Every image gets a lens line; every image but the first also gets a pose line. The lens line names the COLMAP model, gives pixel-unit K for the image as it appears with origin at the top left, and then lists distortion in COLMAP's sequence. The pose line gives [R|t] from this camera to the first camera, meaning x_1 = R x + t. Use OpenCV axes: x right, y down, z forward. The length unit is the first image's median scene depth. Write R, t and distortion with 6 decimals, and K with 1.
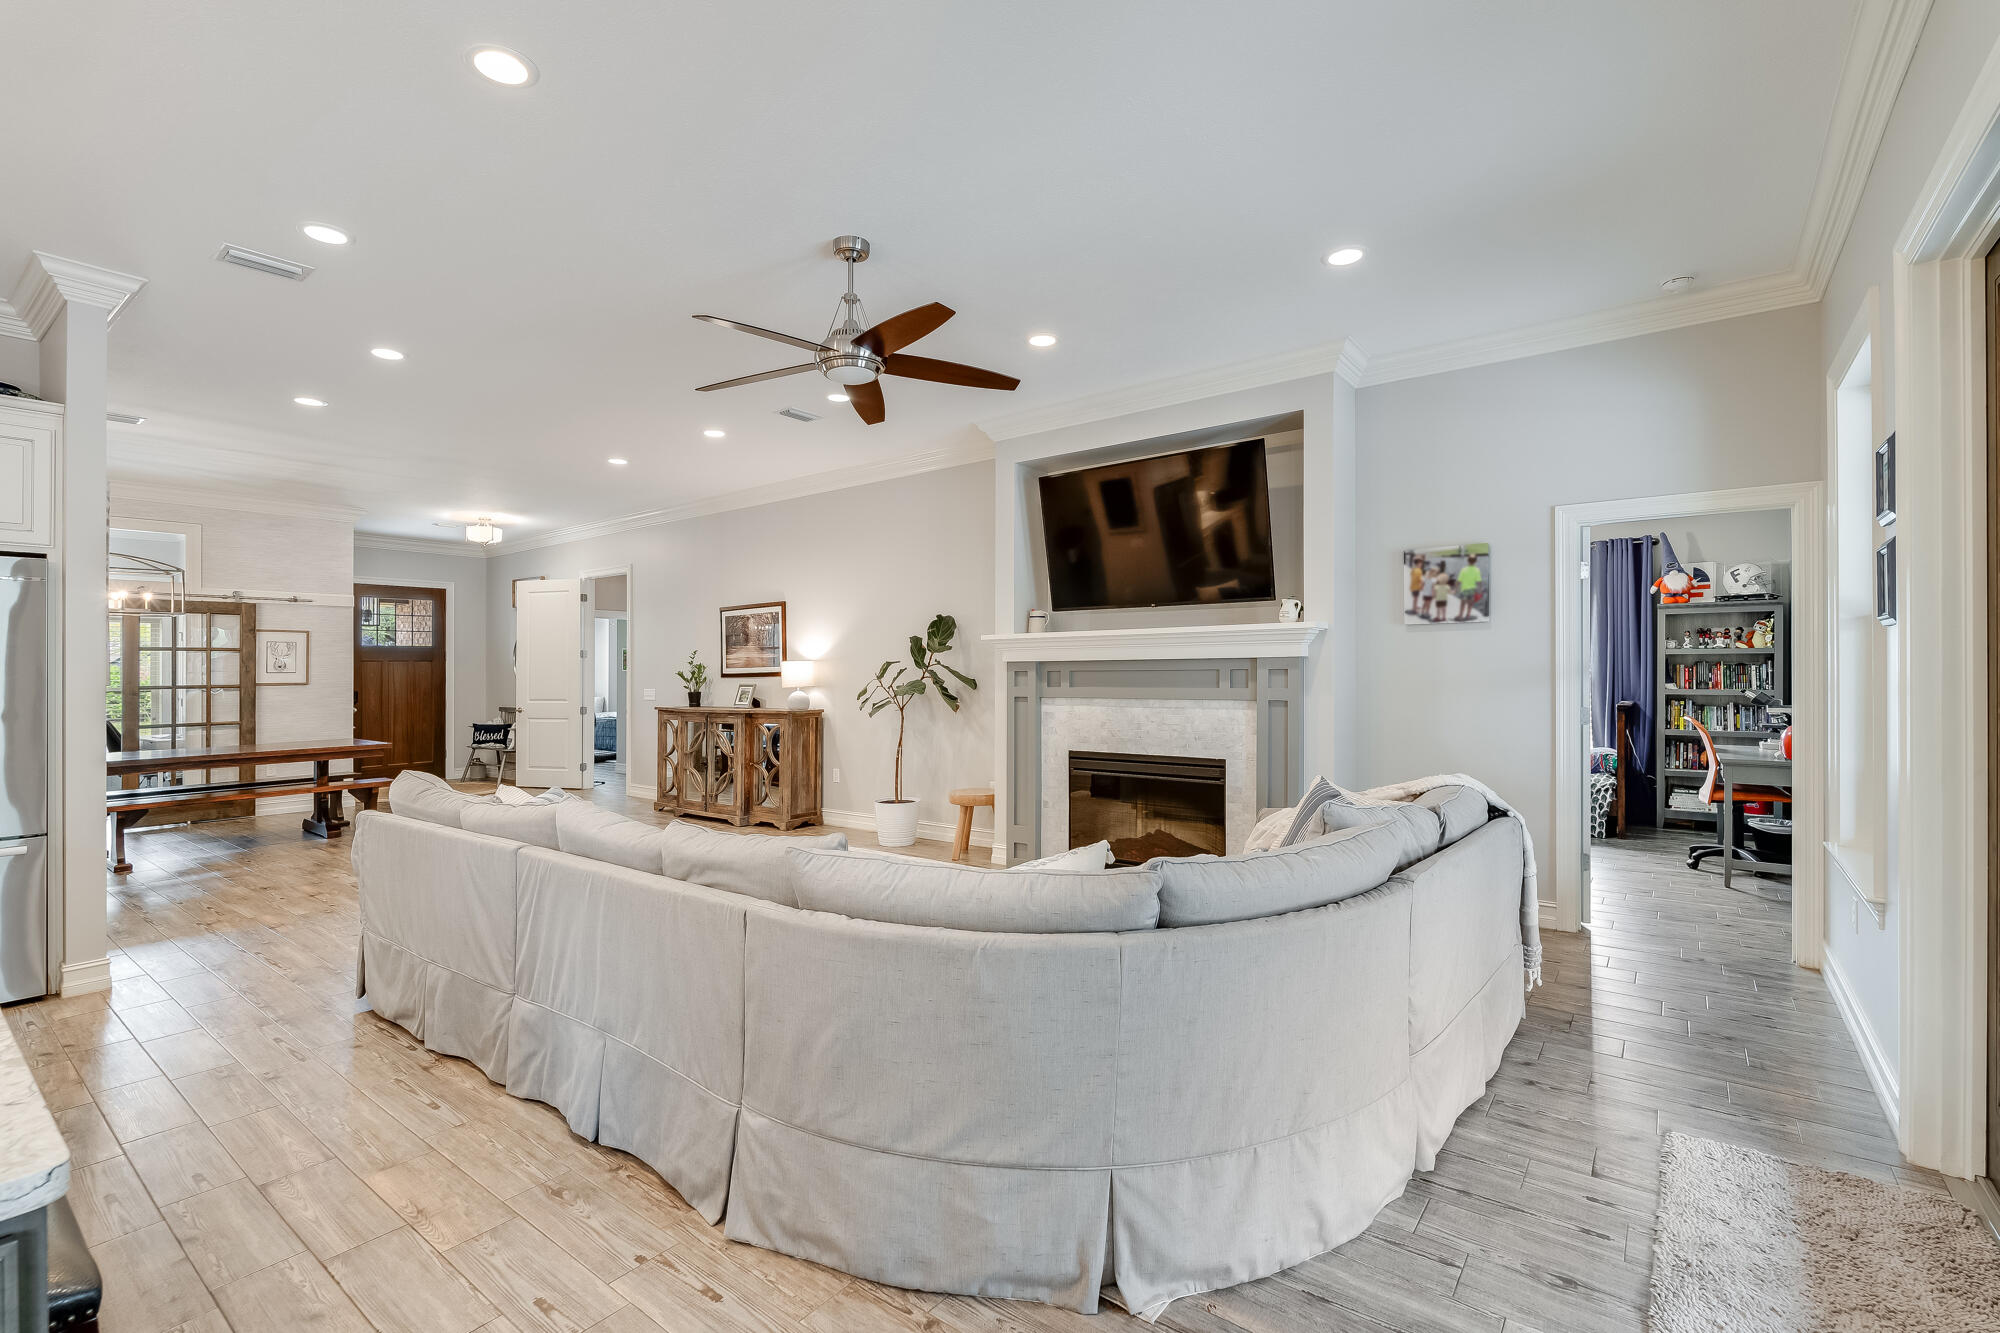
lens RADIAL K [[889.3, 0, 998.6], [0, 889.3, 675.4], [0, 0, 1]] dist [-0.004600, 0.000444]
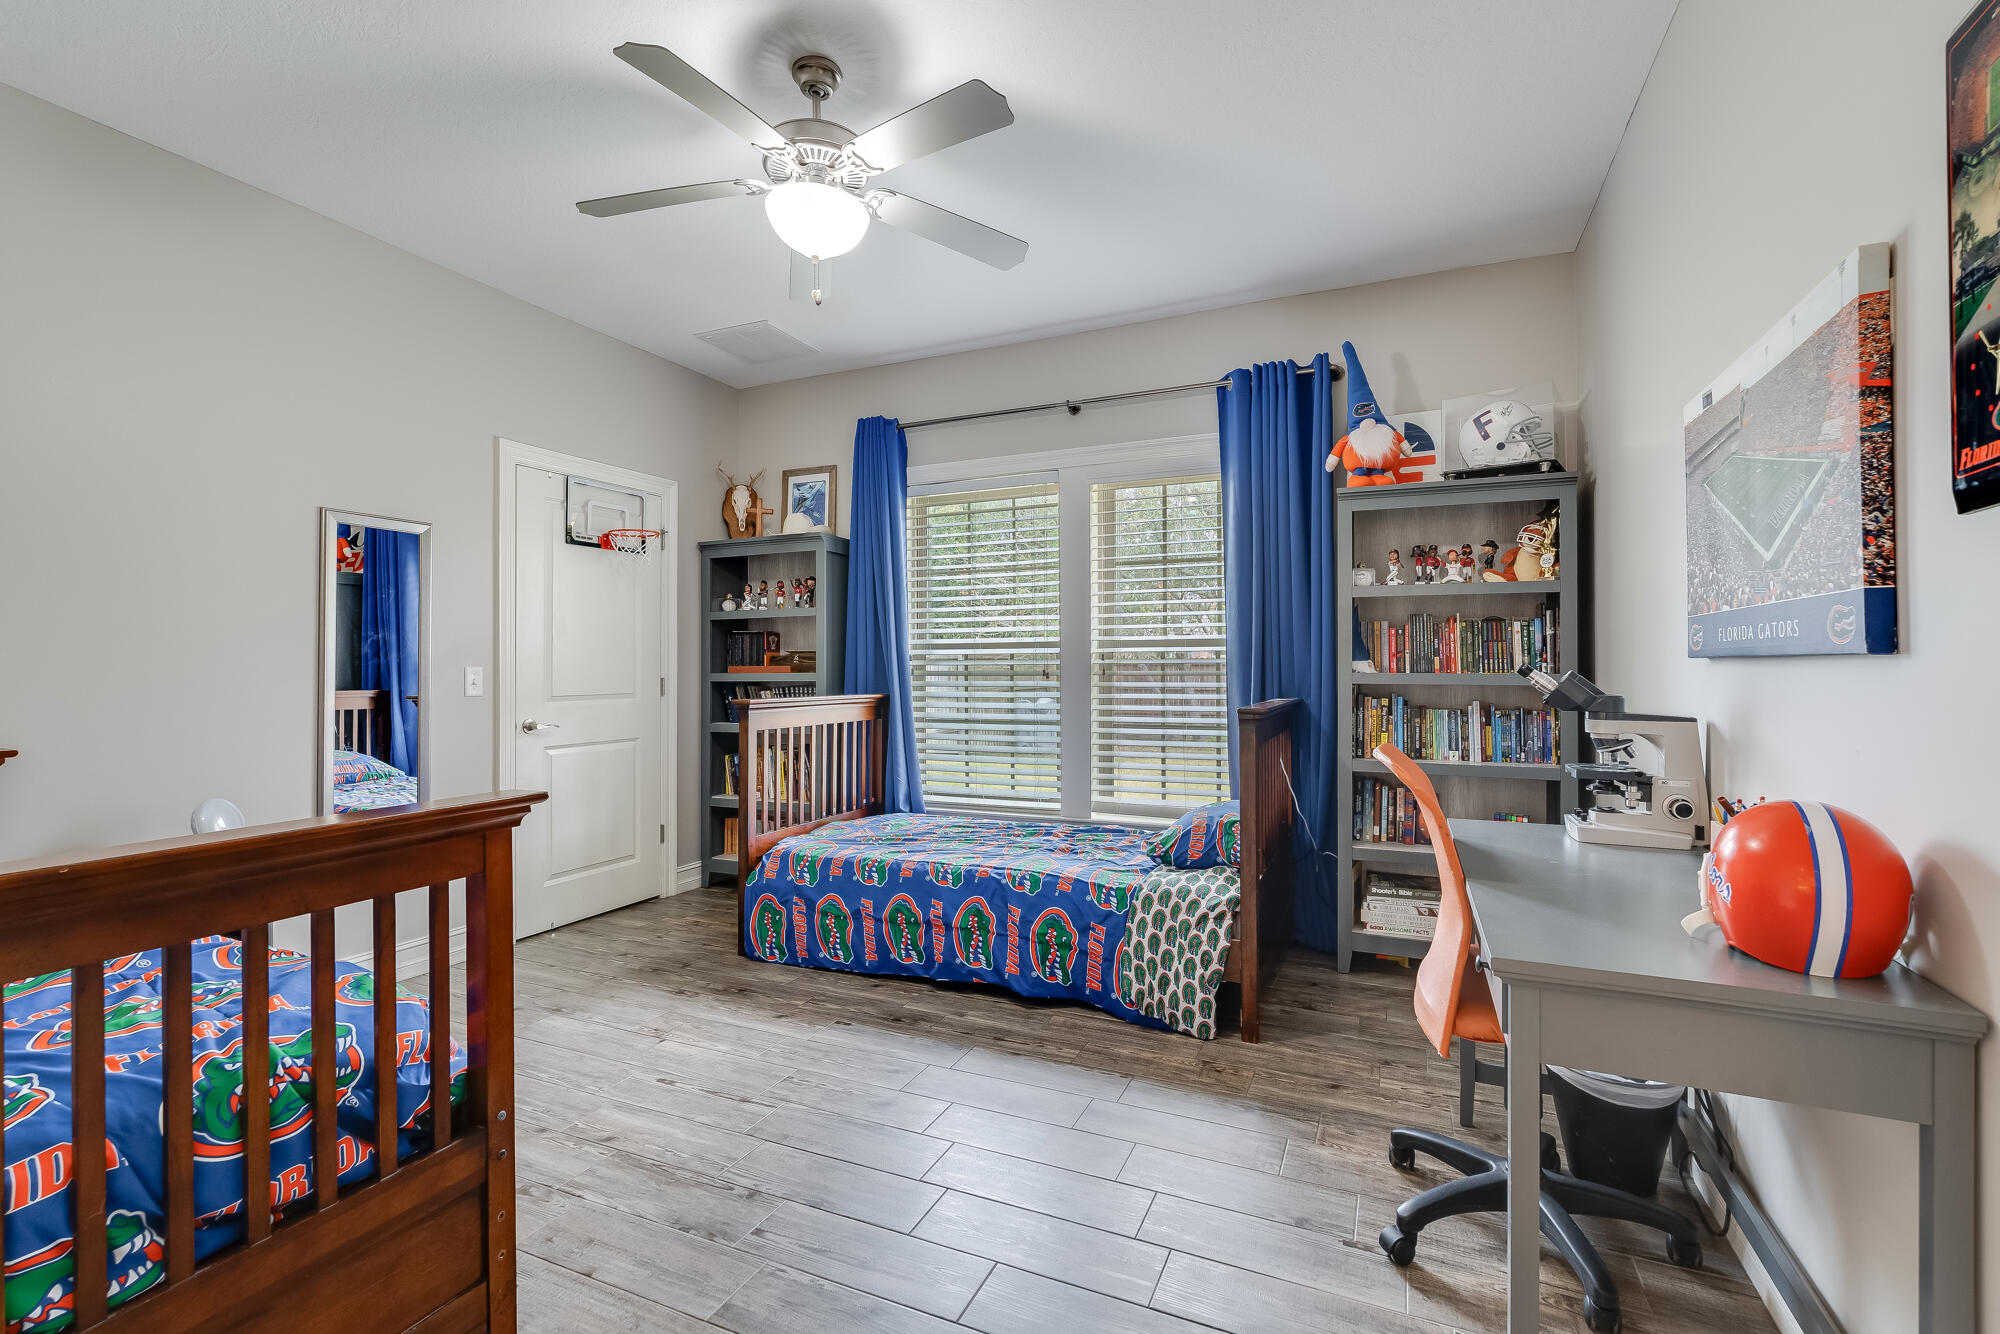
lens RADIAL K [[889.3, 0, 1001.8], [0, 889.3, 663.3], [0, 0, 1]] dist [-0.004600, 0.000444]
pose [[0.973221, 0.004481, 0.229828, 0.469658], [-0.001817, 0.999929, -0.011802, 0.016553], [-0.229864, 0.011068, 0.973160, 0.594110]]
